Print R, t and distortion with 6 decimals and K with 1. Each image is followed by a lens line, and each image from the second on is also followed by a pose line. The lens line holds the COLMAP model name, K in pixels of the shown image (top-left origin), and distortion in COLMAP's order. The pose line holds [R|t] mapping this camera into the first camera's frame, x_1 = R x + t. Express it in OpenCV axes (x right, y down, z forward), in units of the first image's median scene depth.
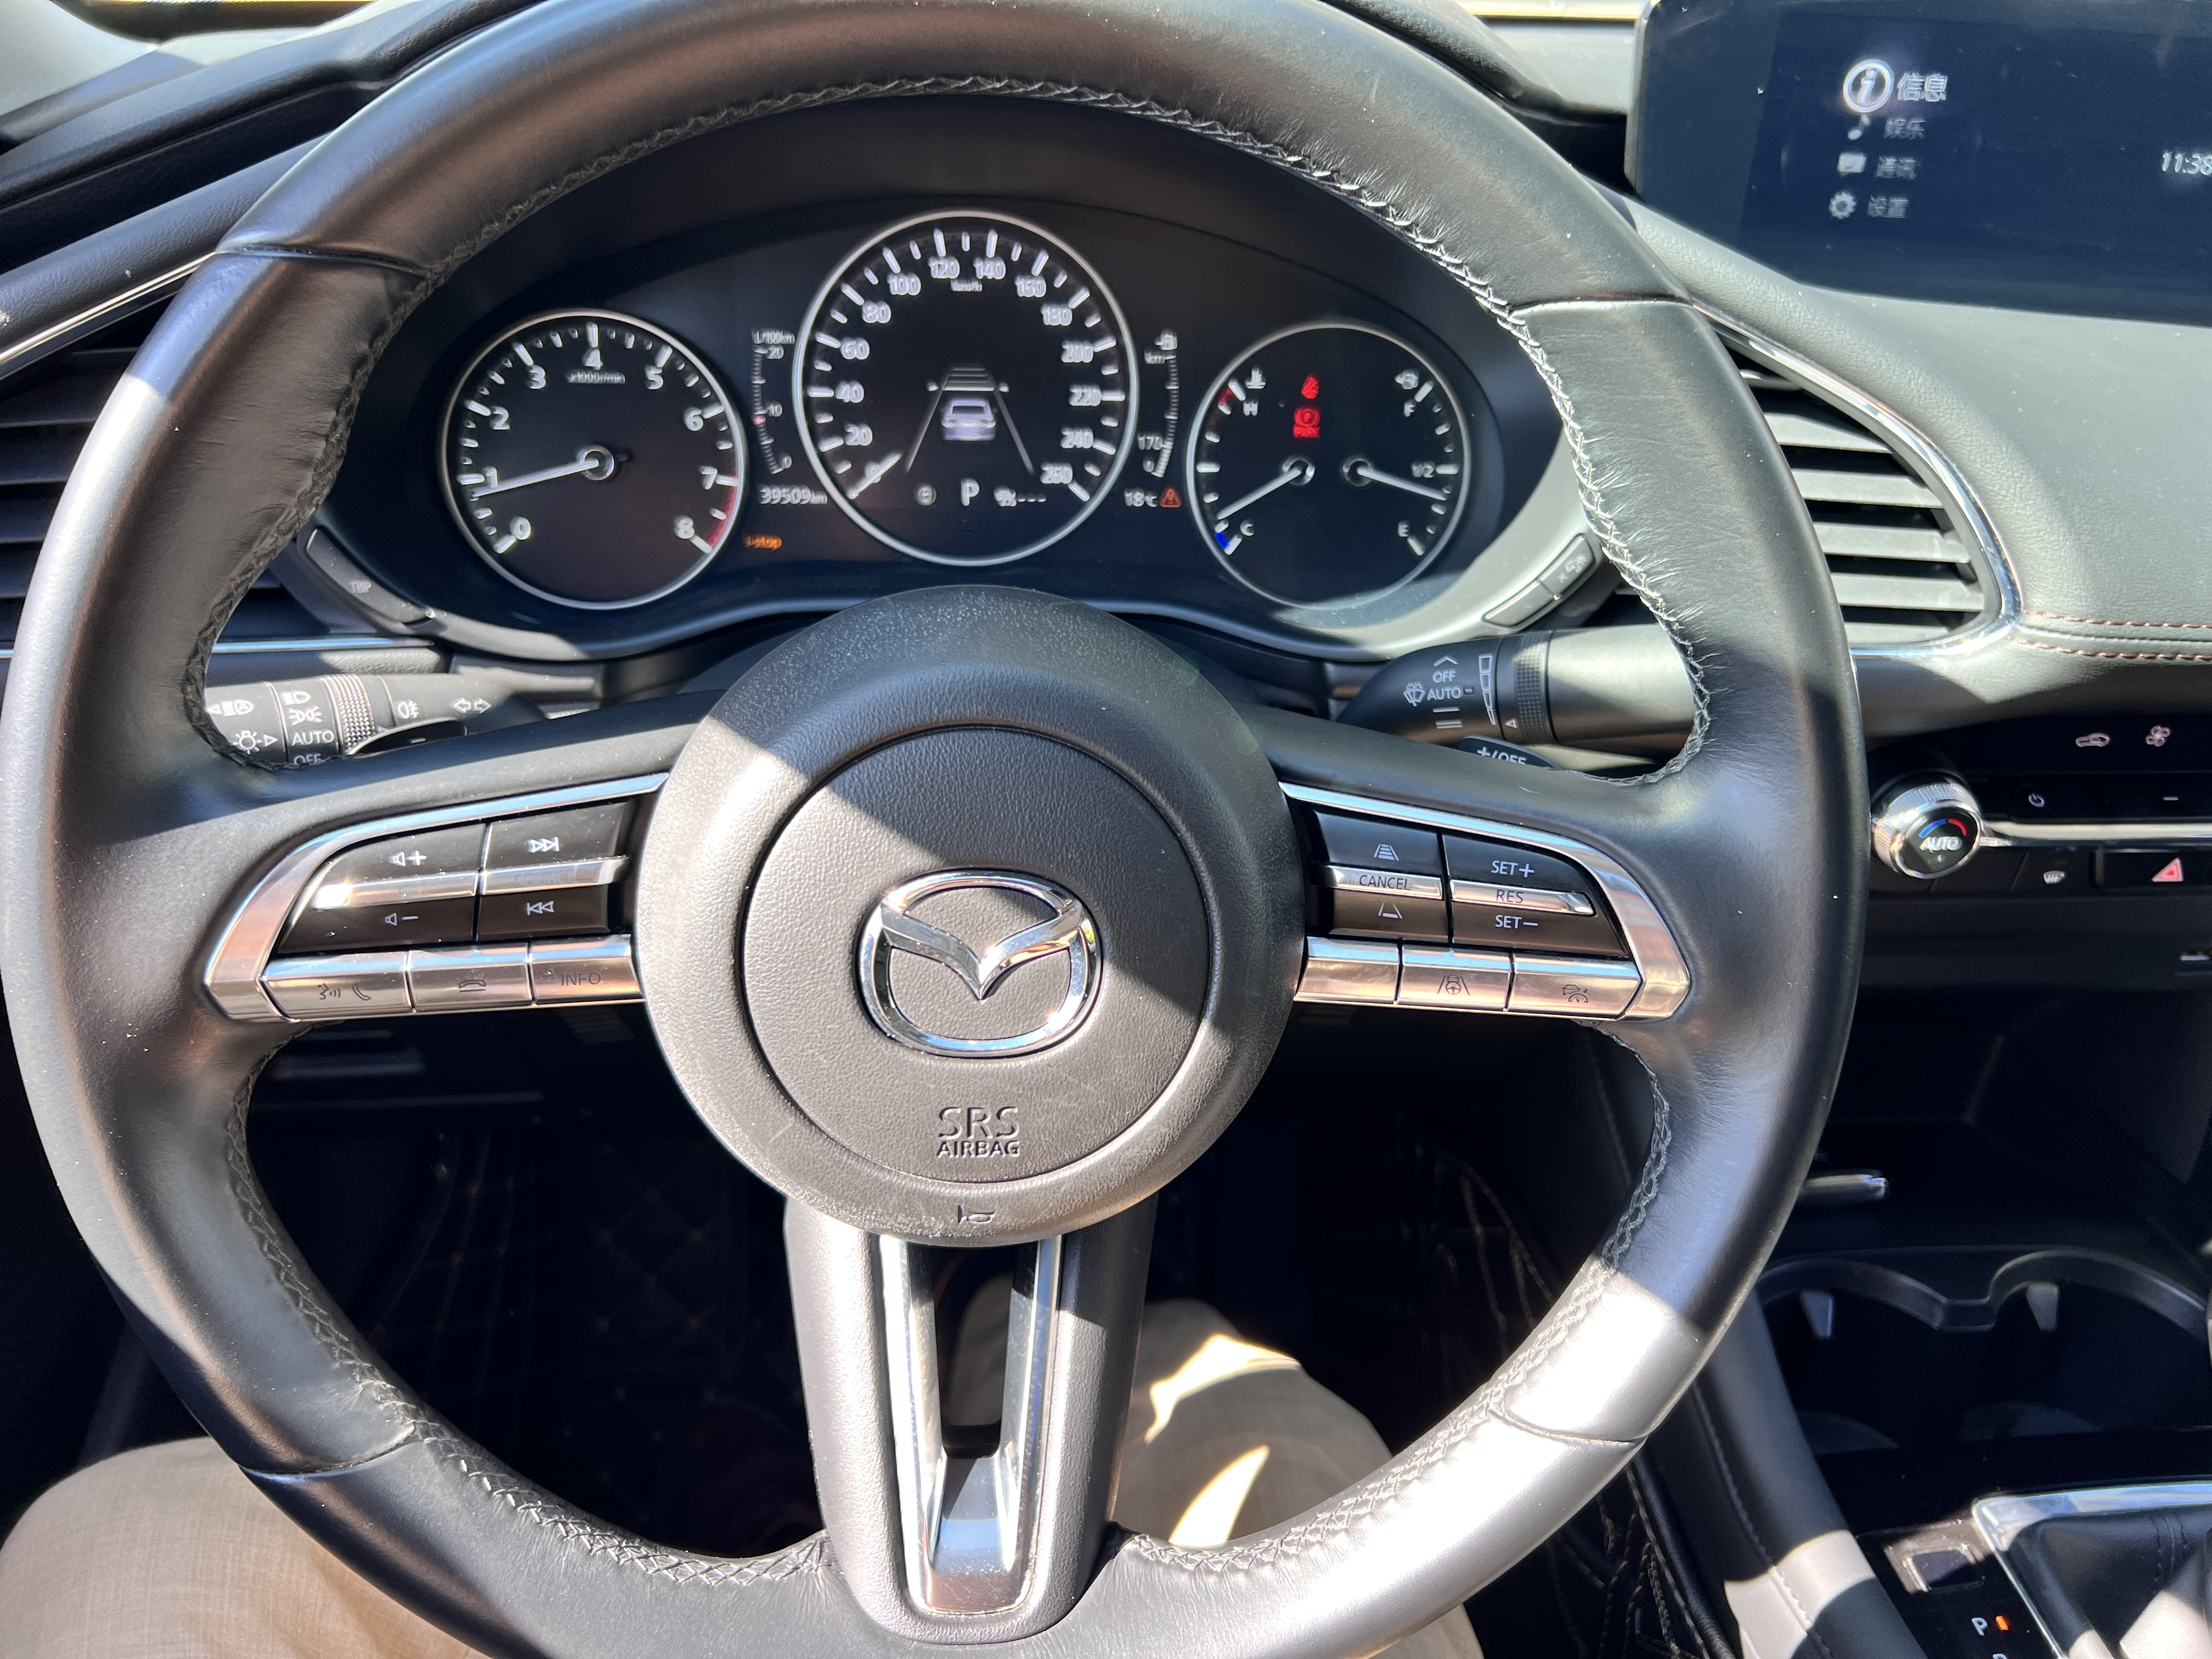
lens RADIAL K [[1701.7, 0, 1111.7], [0, 1701.7, 831.8], [0, 0, 1]] dist [0.058714, -0.069775]
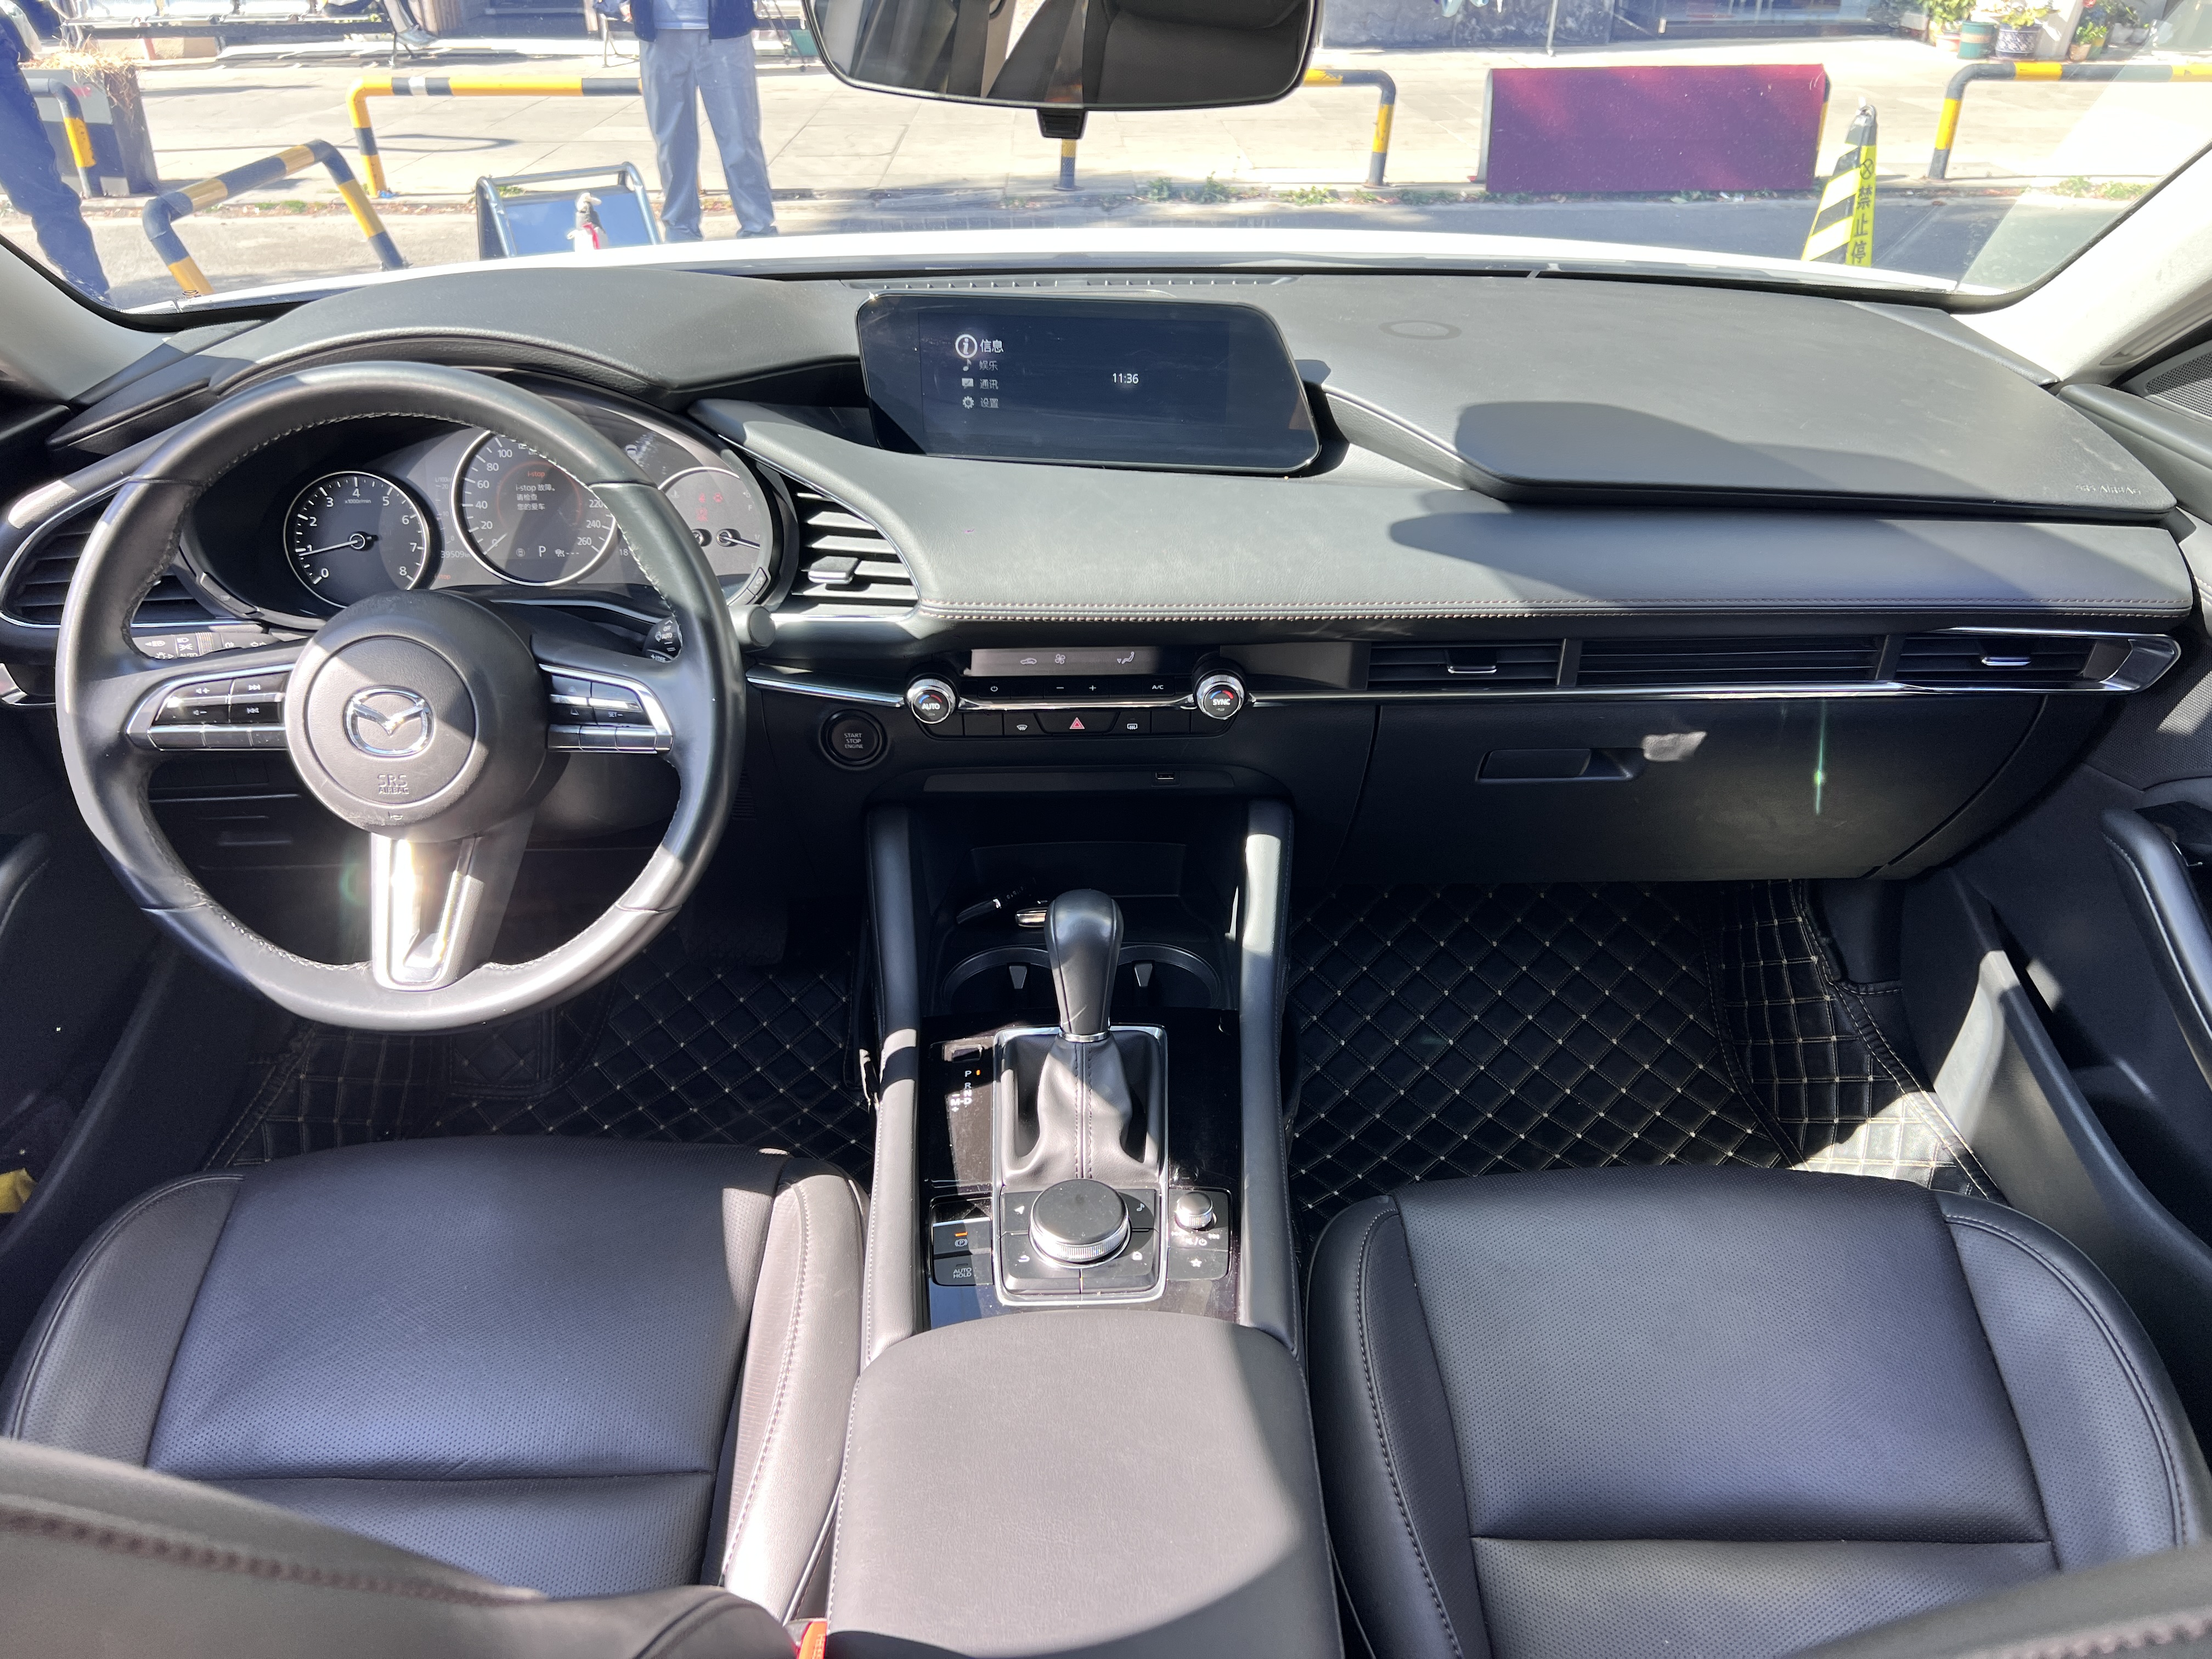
lens RADIAL K [[1701.7, 0, 1111.7], [0, 1701.7, 831.8], [0, 0, 1]] dist [0.058714, -0.069775]
pose [[0.996085, -0.005526, -0.088233, 0.789208], [0.003231, 0.999653, -0.026130, 0.195817], [0.088346, 0.025743, 0.995757, -0.988826]]
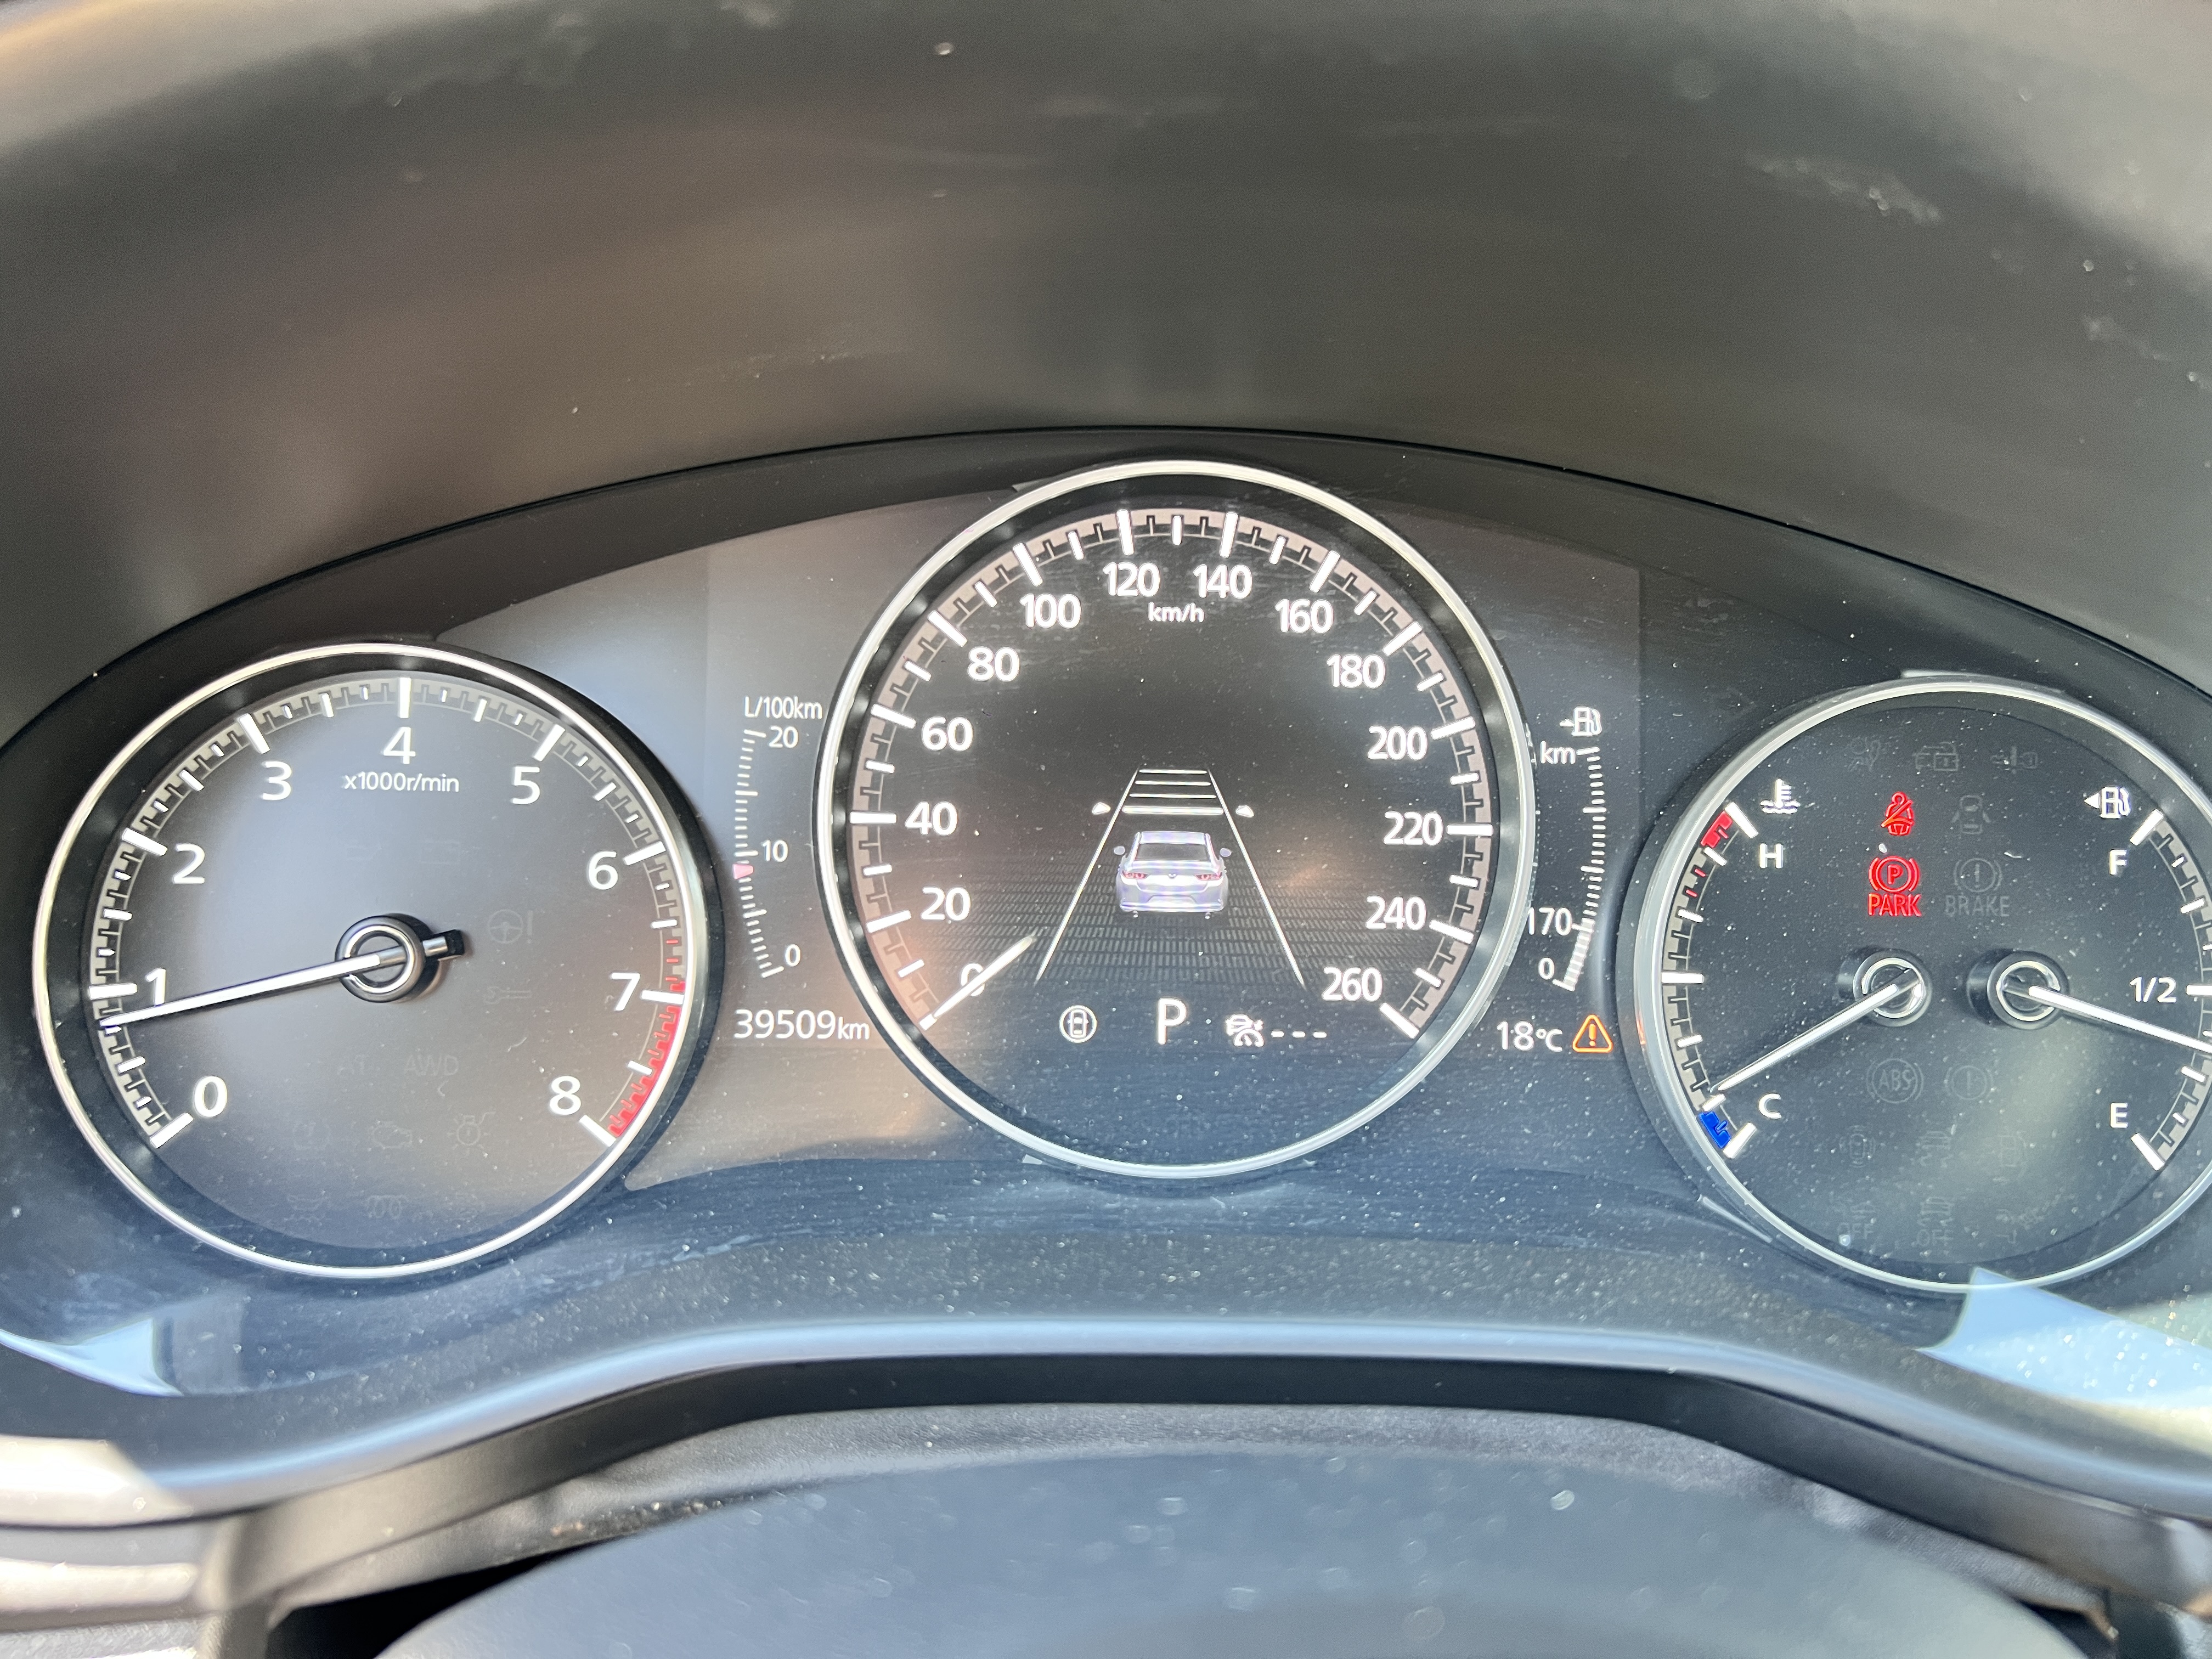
lens RADIAL K [[1684.0, 0, 1106.0], [0, 1684.0, 829.5], [0, 0, 1]] dist [0.043437, -0.058822]
pose [[0.999477, 0.009191, -0.031018, -0.089143], [-0.016859, 0.966289, -0.256906, -0.131553], [0.027611, 0.257295, 0.965938, 0.541018]]
